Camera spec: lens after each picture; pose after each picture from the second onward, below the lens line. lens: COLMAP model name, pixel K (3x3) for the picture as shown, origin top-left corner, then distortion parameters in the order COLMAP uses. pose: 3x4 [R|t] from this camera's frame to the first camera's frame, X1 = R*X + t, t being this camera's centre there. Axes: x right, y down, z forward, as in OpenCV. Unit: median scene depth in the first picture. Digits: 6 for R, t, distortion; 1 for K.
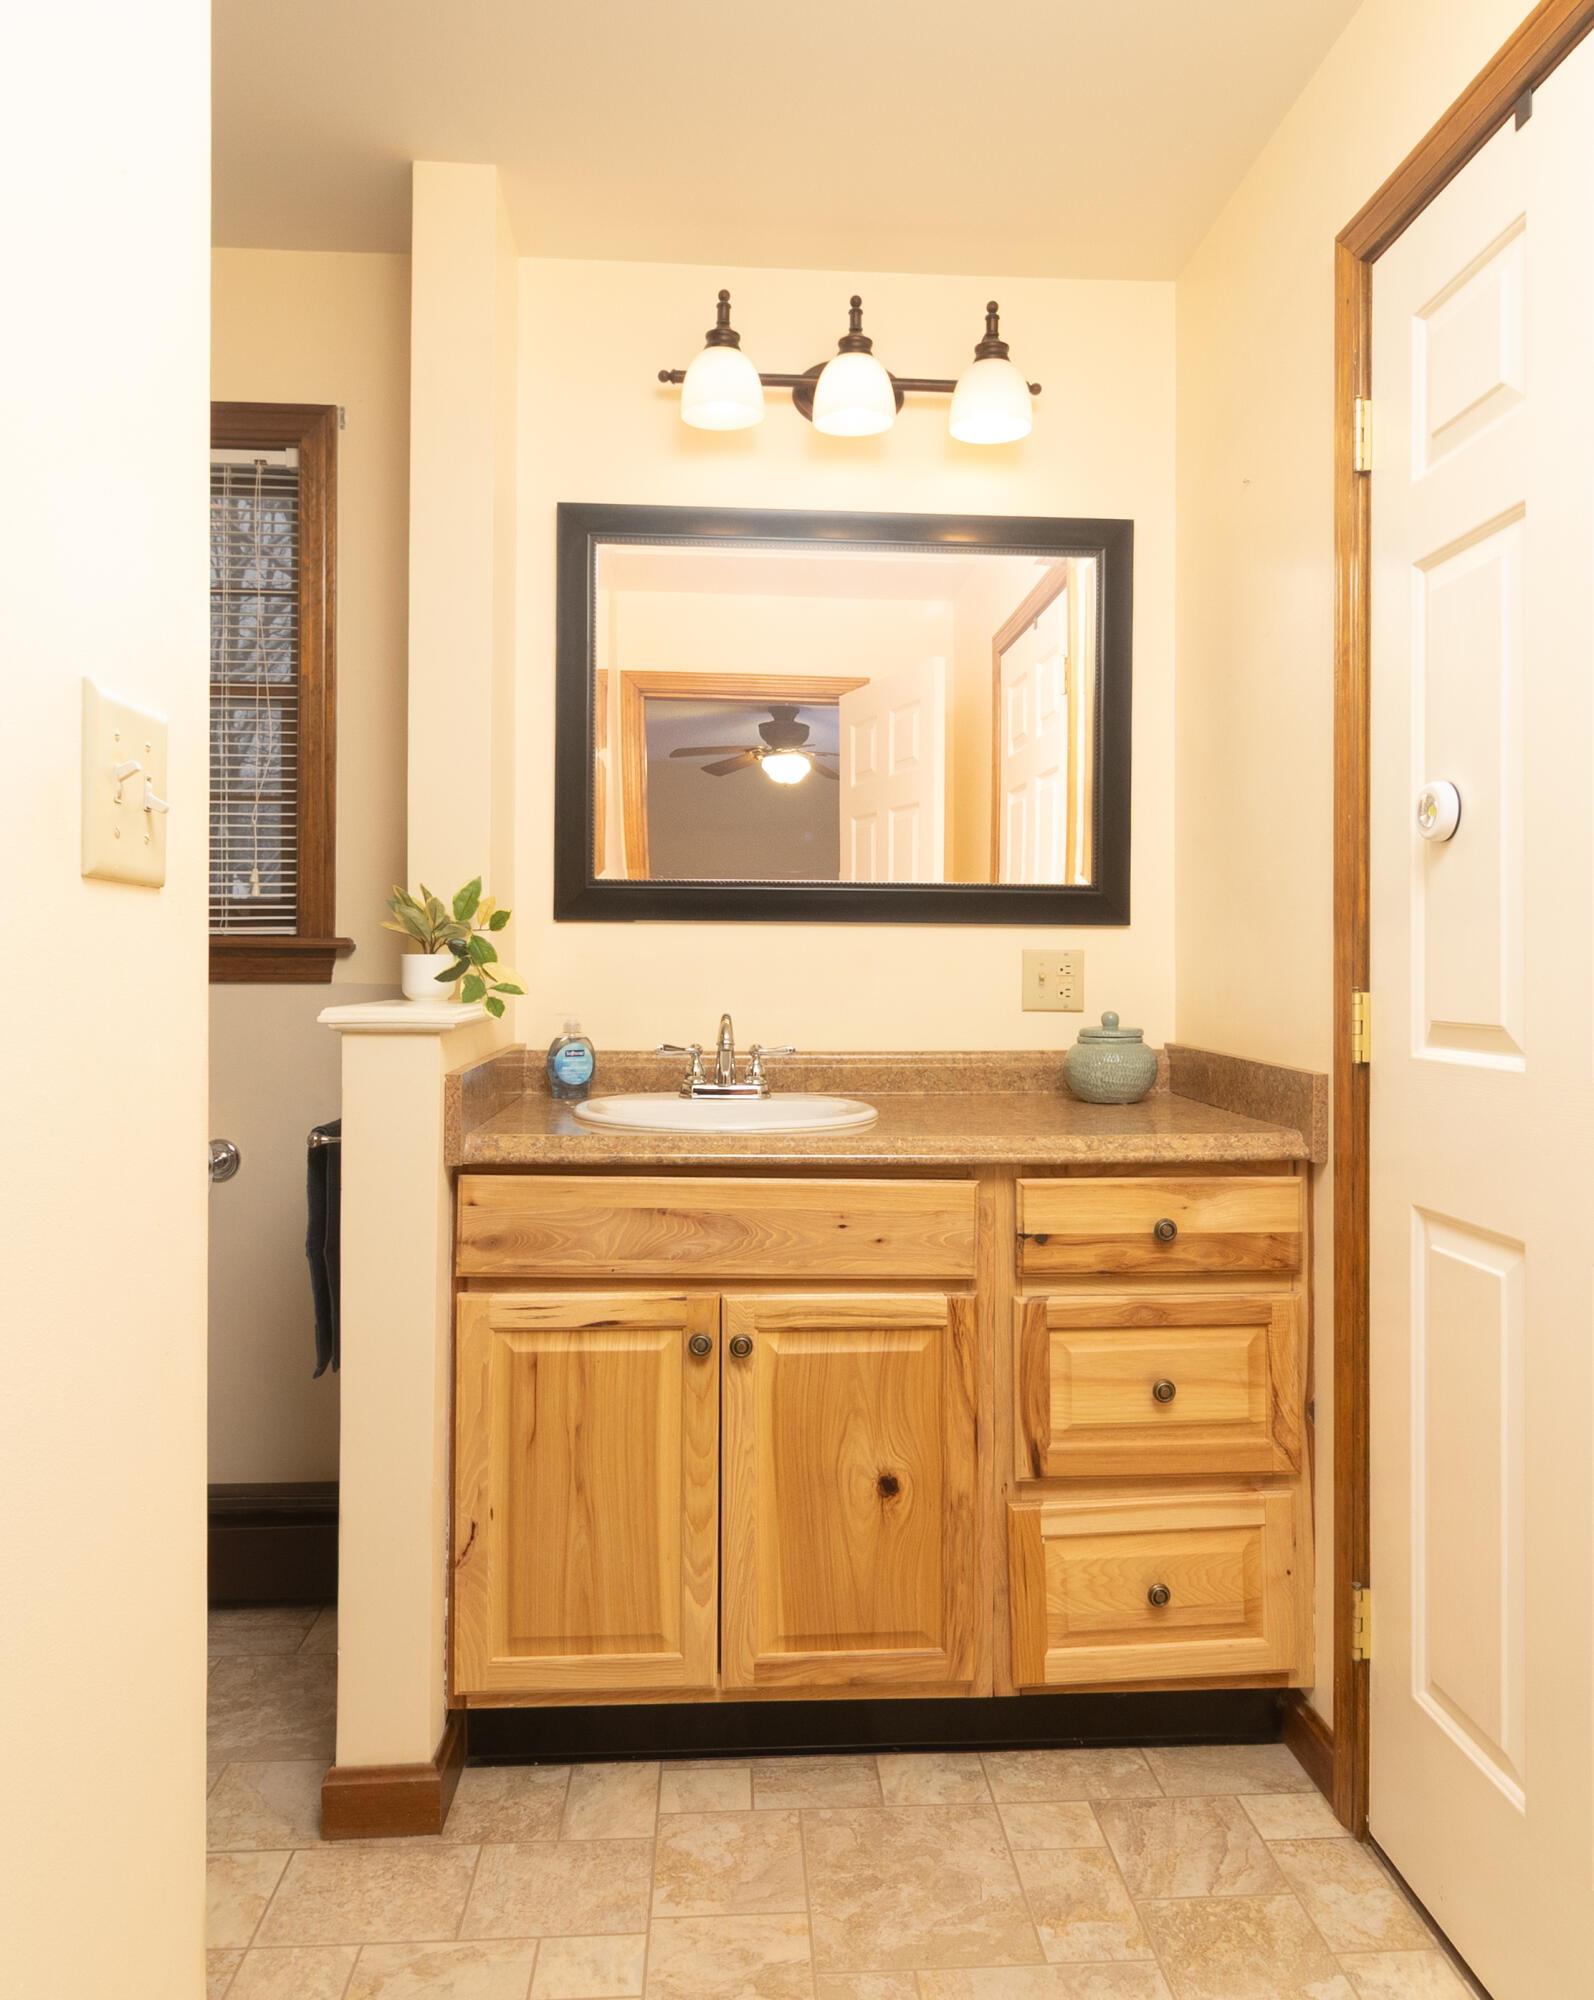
lens RADIAL K [[1418.4, 0, 800.7], [0, 1418.4, 952.4], [0, 0, 1]] dist [0.001879, 0.002207]
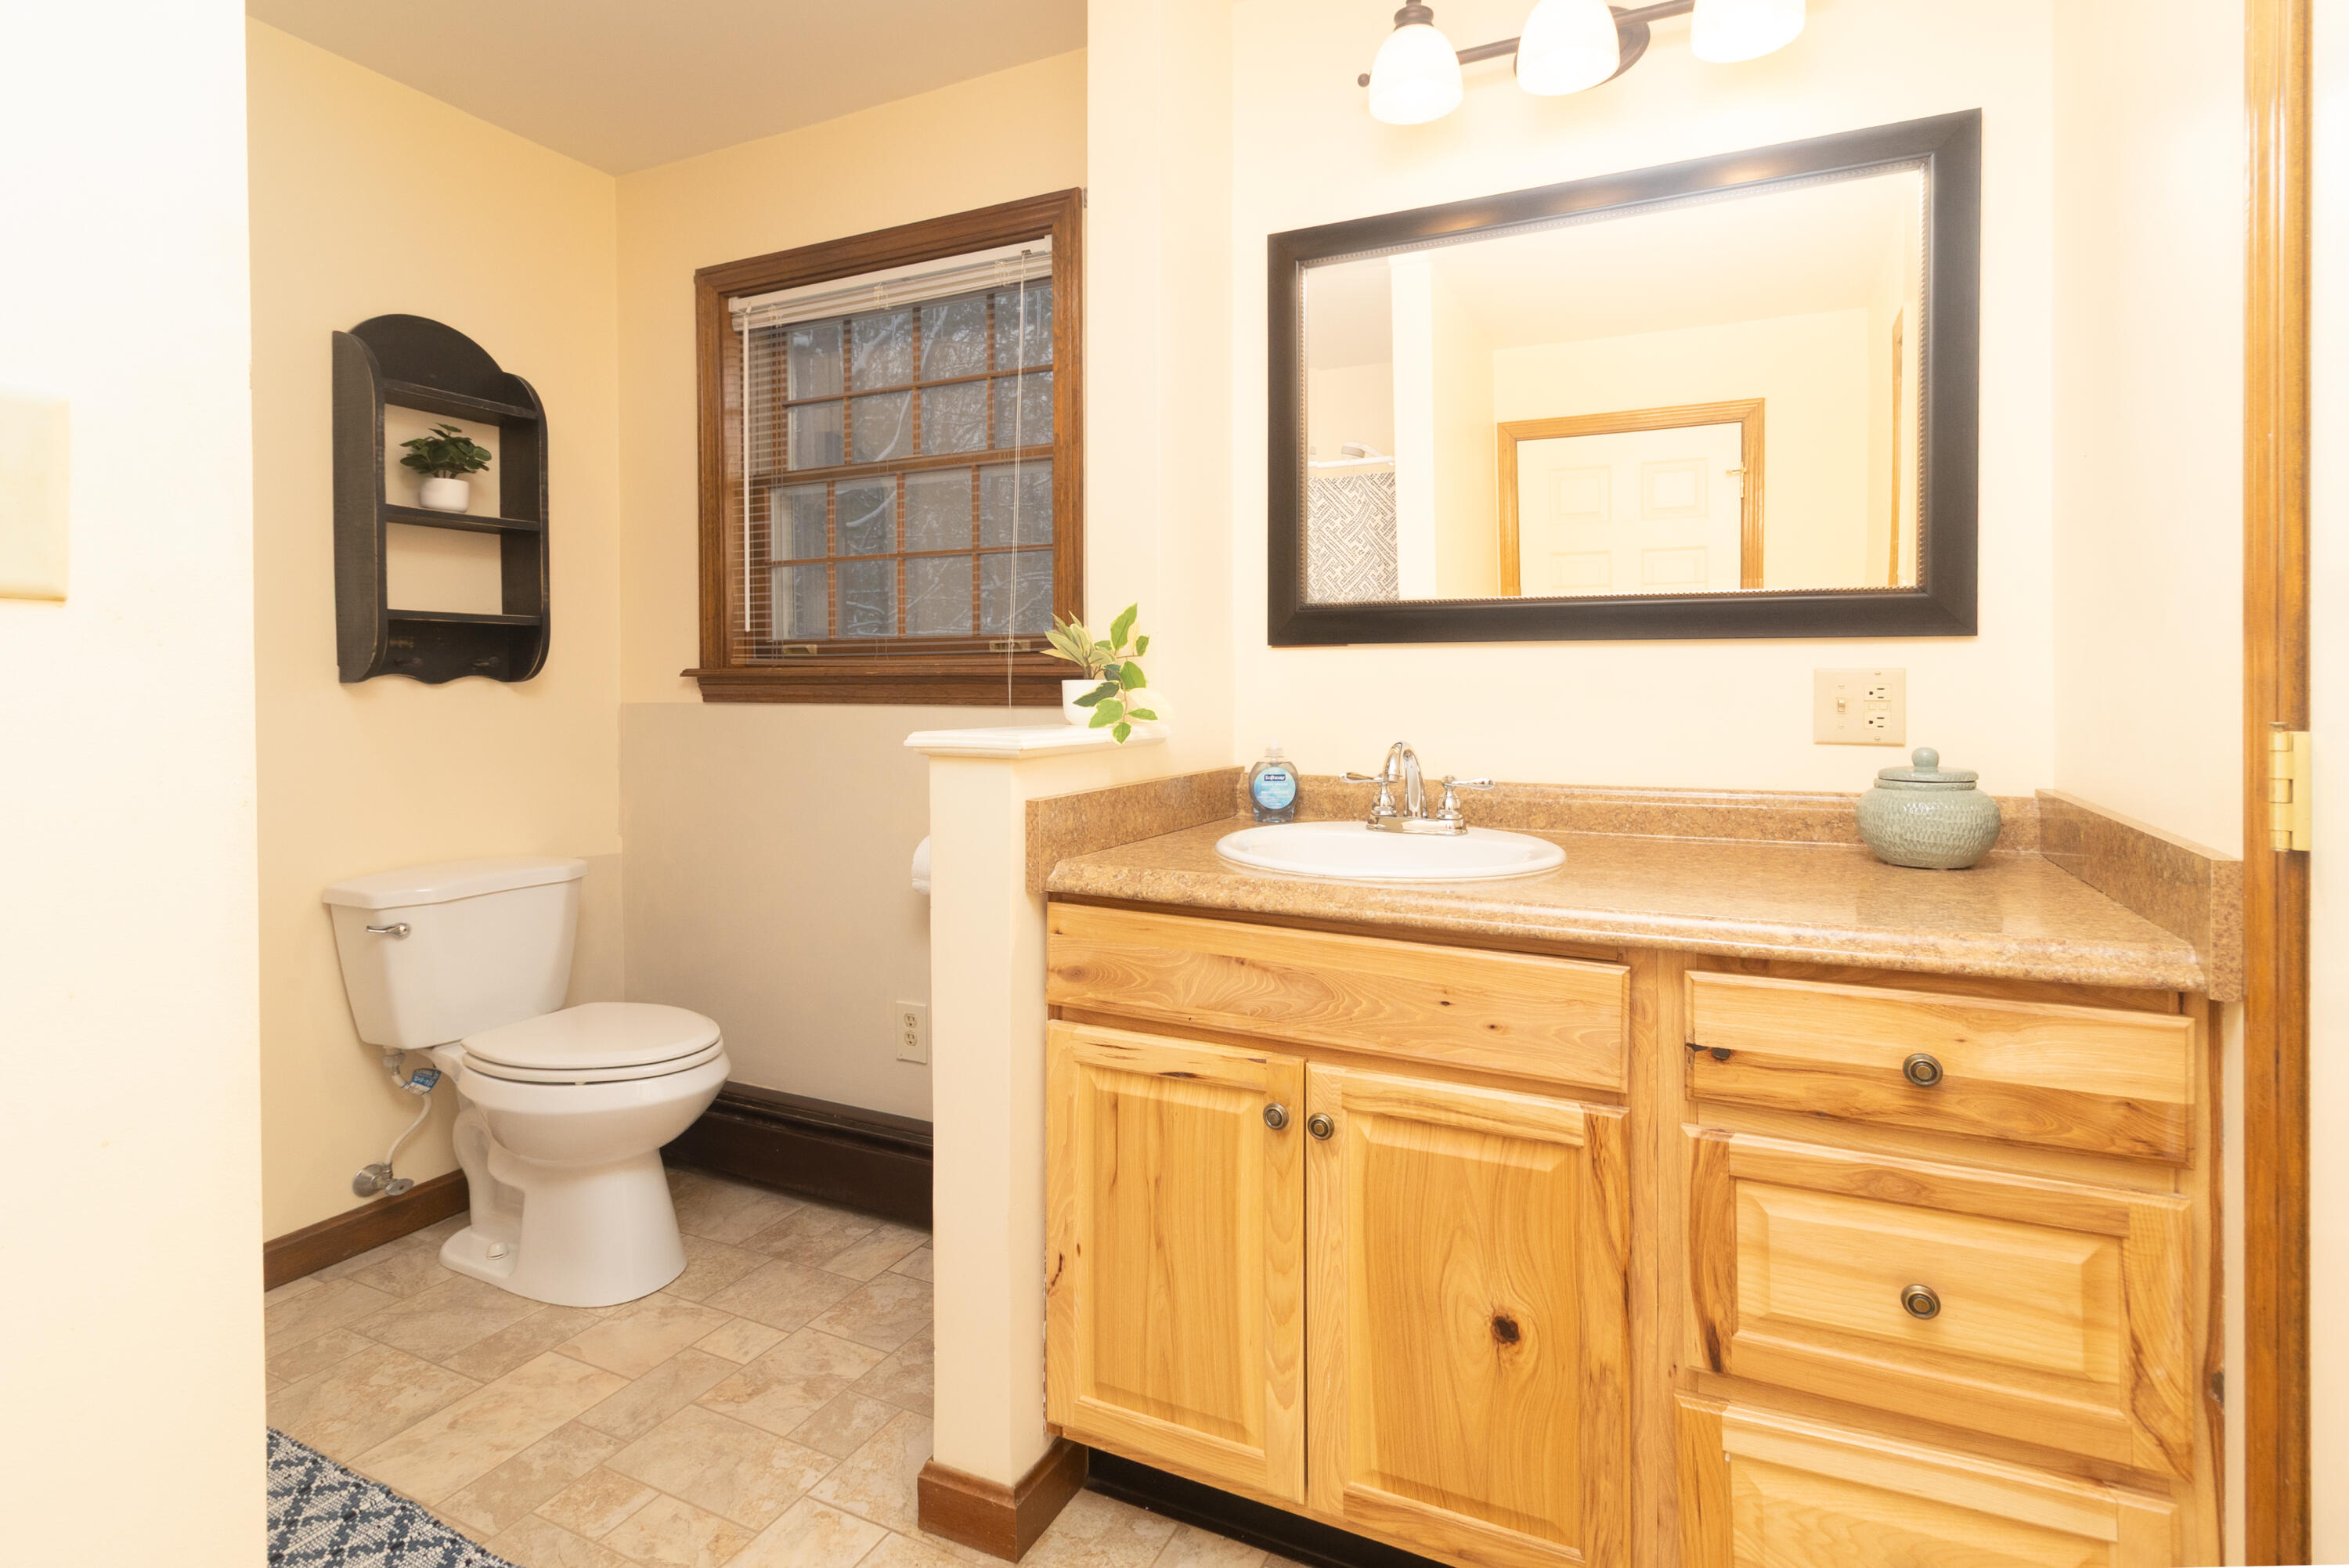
lens RADIAL K [[1117.9, 0, 1175.2], [0, 1117.9, 688.2], [0, 0, 1]] dist [-0.001477, 0.000905]
pose [[0.865532, -0.004053, -0.500838, 0.216581], [0.008050, 0.999951, 0.005821, 0.003596], [0.500790, -0.009070, 0.865522, 0.350286]]
